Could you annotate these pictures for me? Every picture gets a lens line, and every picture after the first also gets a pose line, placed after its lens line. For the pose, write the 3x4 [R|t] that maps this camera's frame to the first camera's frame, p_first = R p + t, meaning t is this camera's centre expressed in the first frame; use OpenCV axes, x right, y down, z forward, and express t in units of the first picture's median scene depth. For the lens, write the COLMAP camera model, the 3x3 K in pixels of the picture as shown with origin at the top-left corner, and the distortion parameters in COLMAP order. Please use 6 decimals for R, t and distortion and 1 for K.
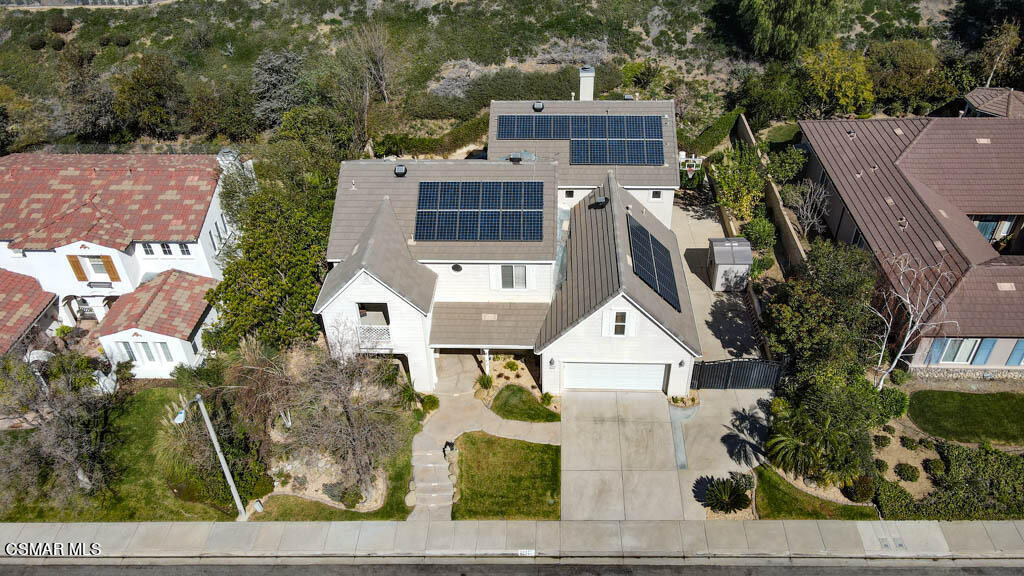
lens RADIAL K [[751.8, 0, 514.3], [0, 751.8, 282.5], [0, 0, 1]] dist [0.001071, 0.035593]
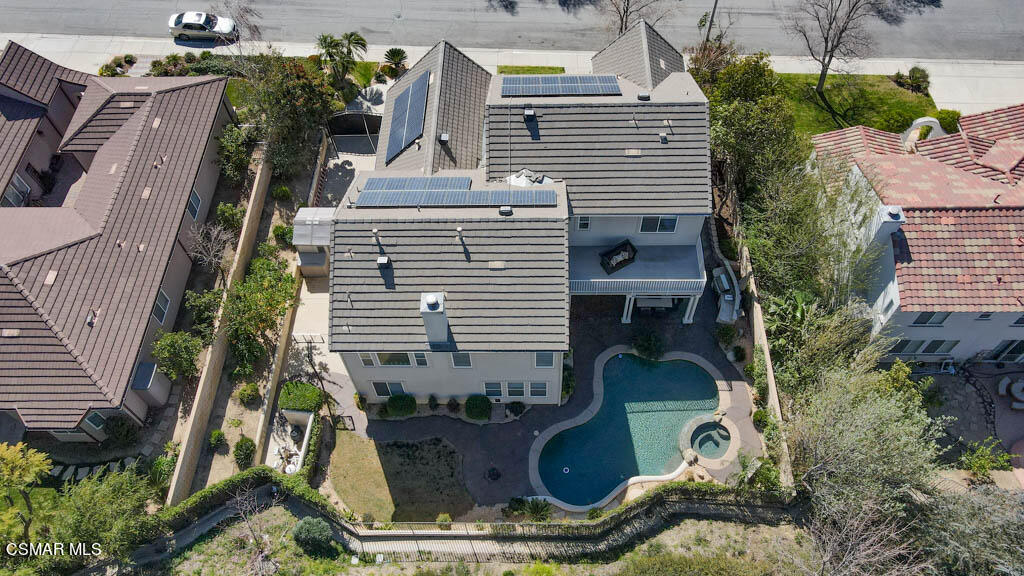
lens RADIAL K [[751.8, 0, 514.3], [0, 751.8, 282.5], [0, 0, 1]] dist [0.001071, 0.035593]
pose [[-0.998416, 0.052311, 0.020717, 0.011724], [0.017009, -0.070370, 0.997376, -1.063567], [0.053632, 0.996148, 0.069369, 1.065281]]
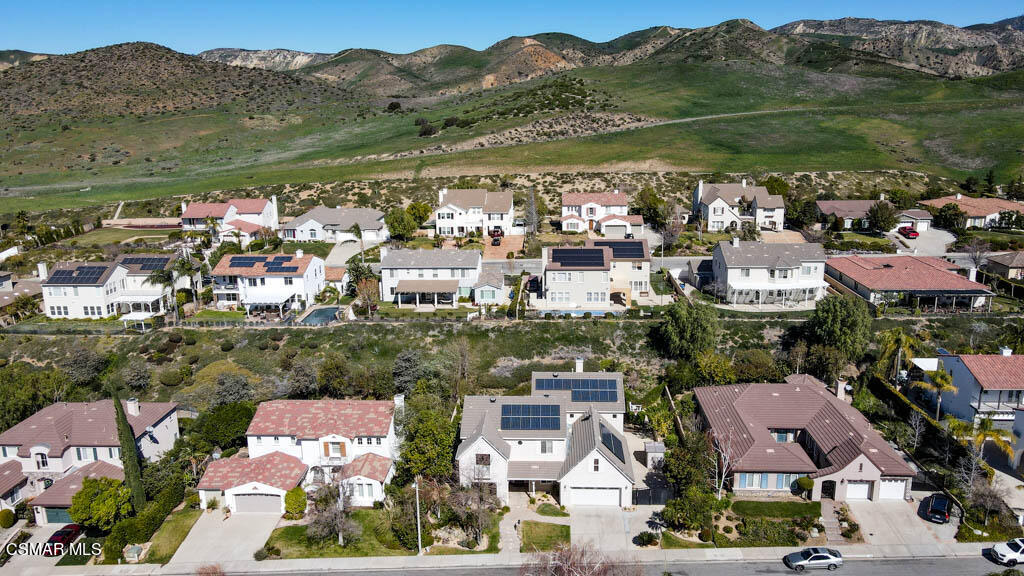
lens RADIAL K [[751.8, 0, 514.3], [0, 751.8, 282.5], [0, 0, 1]] dist [0.001071, 0.035593]
pose [[0.999928, 0.011929, -0.001129, -0.084505], [-0.011370, 0.914938, -0.403435, 0.377258], [-0.003779, 0.403419, 0.915008, -1.008616]]
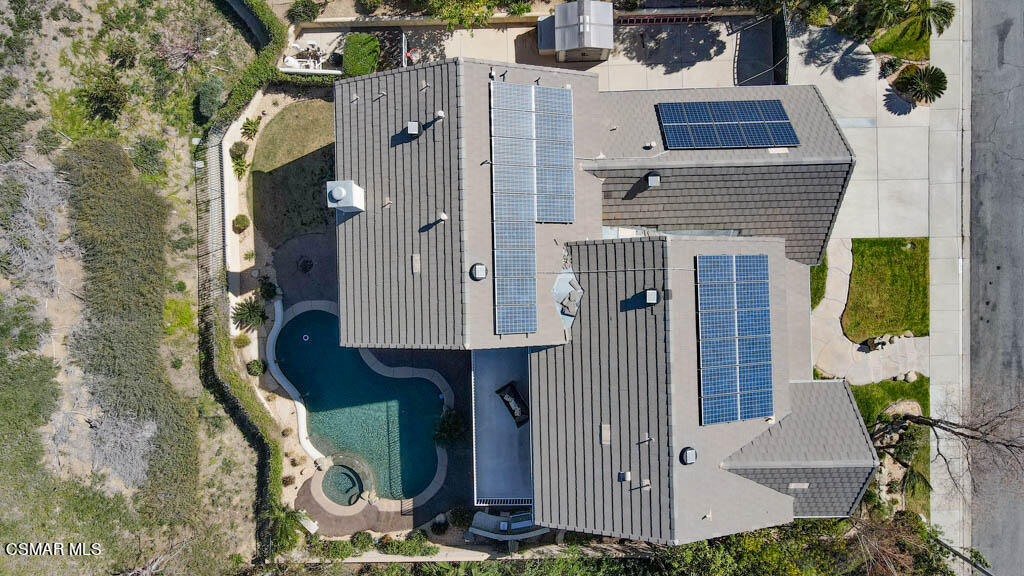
lens RADIAL K [[751.8, 0, 514.3], [0, 751.8, 282.5], [0, 0, 1]] dist [0.001071, 0.035593]
pose [[-0.069459, -0.997146, 0.029602, 0.003152], [0.628510, -0.020698, 0.777526, -0.735320], [-0.774694, 0.072611, 0.628154, 0.609750]]
